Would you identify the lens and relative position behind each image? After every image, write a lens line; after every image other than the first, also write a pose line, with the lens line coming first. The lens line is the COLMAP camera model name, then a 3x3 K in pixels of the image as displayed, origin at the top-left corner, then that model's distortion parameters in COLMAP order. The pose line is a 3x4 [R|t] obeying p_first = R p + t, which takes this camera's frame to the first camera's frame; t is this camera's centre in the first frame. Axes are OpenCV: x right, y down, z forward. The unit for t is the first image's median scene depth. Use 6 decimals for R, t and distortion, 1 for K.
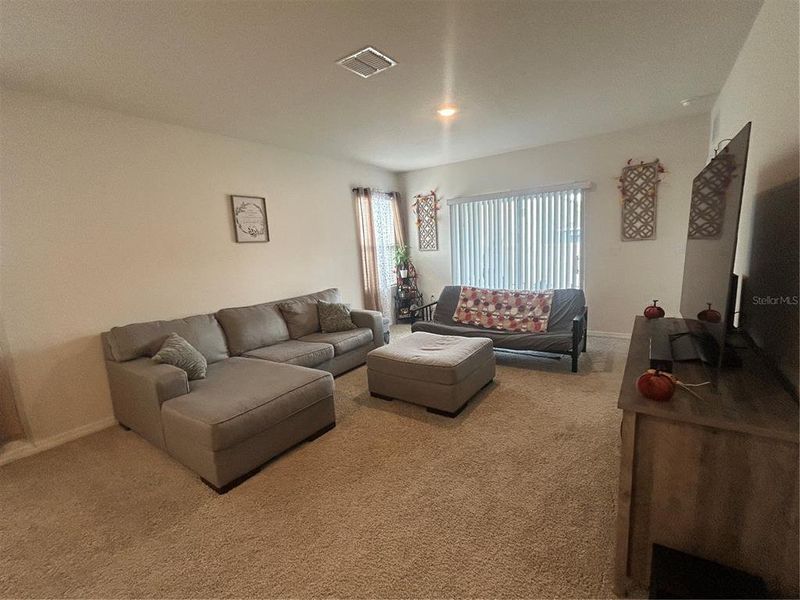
lens RADIAL K [[357.8, 0, 399.5], [0, 357.8, 301.6], [0, 0, 1]] dist [-0.003284, 0.001214]
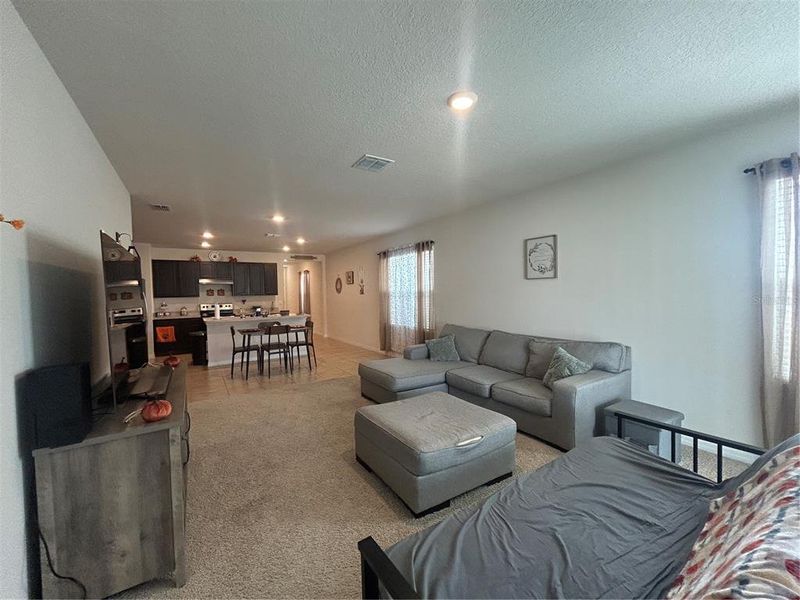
lens RADIAL K [[322.7, 0, 399.5], [0, 322.7, 303.0], [0, 0, 1]] dist [-0.002895, 0.001663]
pose [[-0.377676, 0.095646, -0.920984, 0.605448], [-0.102983, 0.984141, 0.144436, -0.177782], [0.920193, 0.149396, -0.361837, 0.905875]]
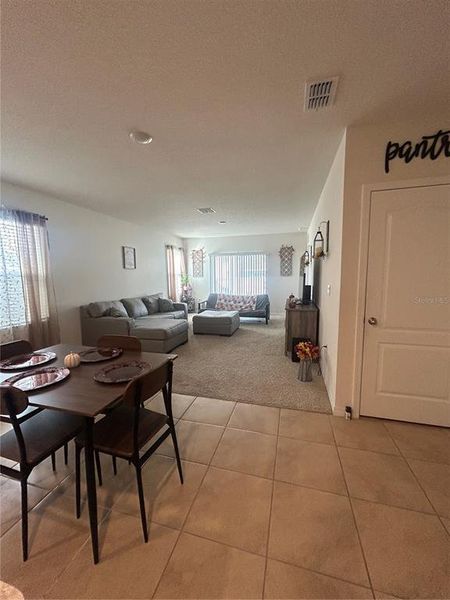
lens RADIAL K [[242.1, 0, 223.9], [0, 242.1, 298.3], [0, 0, 1]] dist [-0.002895, 0.001663]
pose [[0.942892, 0.013317, 0.332832, -0.335737], [0.009329, 0.997753, -0.066351, 0.100521], [-0.332968, 0.065667, 0.940649, -0.481569]]
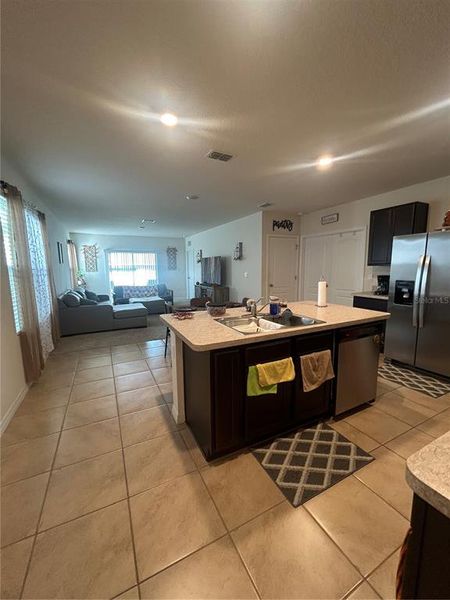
lens RADIAL K [[242.1, 0, 224.5], [0, 242.1, 299.6], [0, 0, 1]] dist [-0.002895, 0.001663]
pose [[0.470411, -0.067358, 0.879873, -1.168196], [0.123271, 0.992322, 0.010061, 0.149577], [-0.873795, 0.103730, 0.475102, -0.510257]]
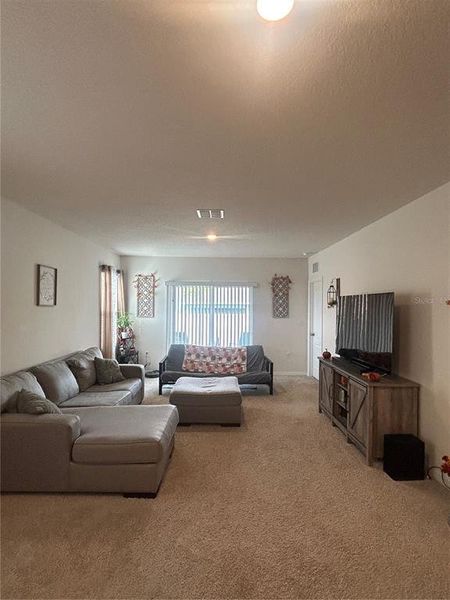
lens RADIAL K [[315.3, 0, 223.3], [0, 315.3, 298.4], [0, 0, 1]] dist [0.000188, 0.002376]
pose [[0.812521, 0.077996, 0.577690, -0.496997], [0.035763, 0.982472, -0.182947, 0.012347], [-0.581834, 0.169308, 0.795490, -0.109740]]
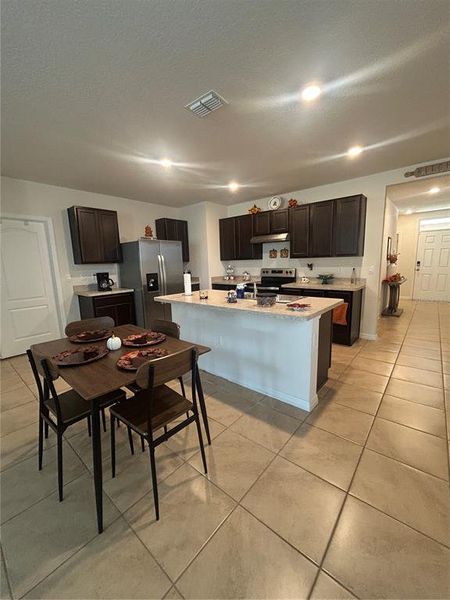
lens RADIAL K [[242.1, 0, 225.0], [0, 242.1, 300.3], [0, 0, 1]] dist [-0.002895, 0.001663]
pose [[-0.992036, 0.068534, 0.105676, -0.656349], [0.098087, 0.946698, 0.306826, -0.002447], [-0.079015, 0.314748, -0.945881, 0.295059]]
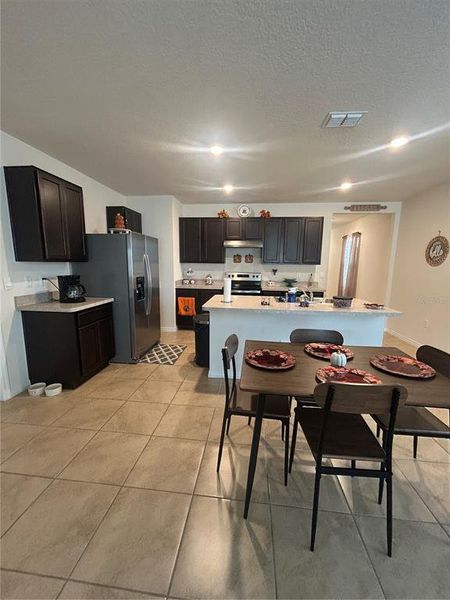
lens RADIAL K [[242.1, 0, 224.4], [0, 242.1, 299.2], [0, 0, 1]] dist [-0.002895, 0.001663]
pose [[-0.873987, 0.116886, -0.471682, -0.131025], [-0.040121, 0.949971, 0.309751, -0.014123], [0.484289, 0.289643, -0.825573, 0.138071]]
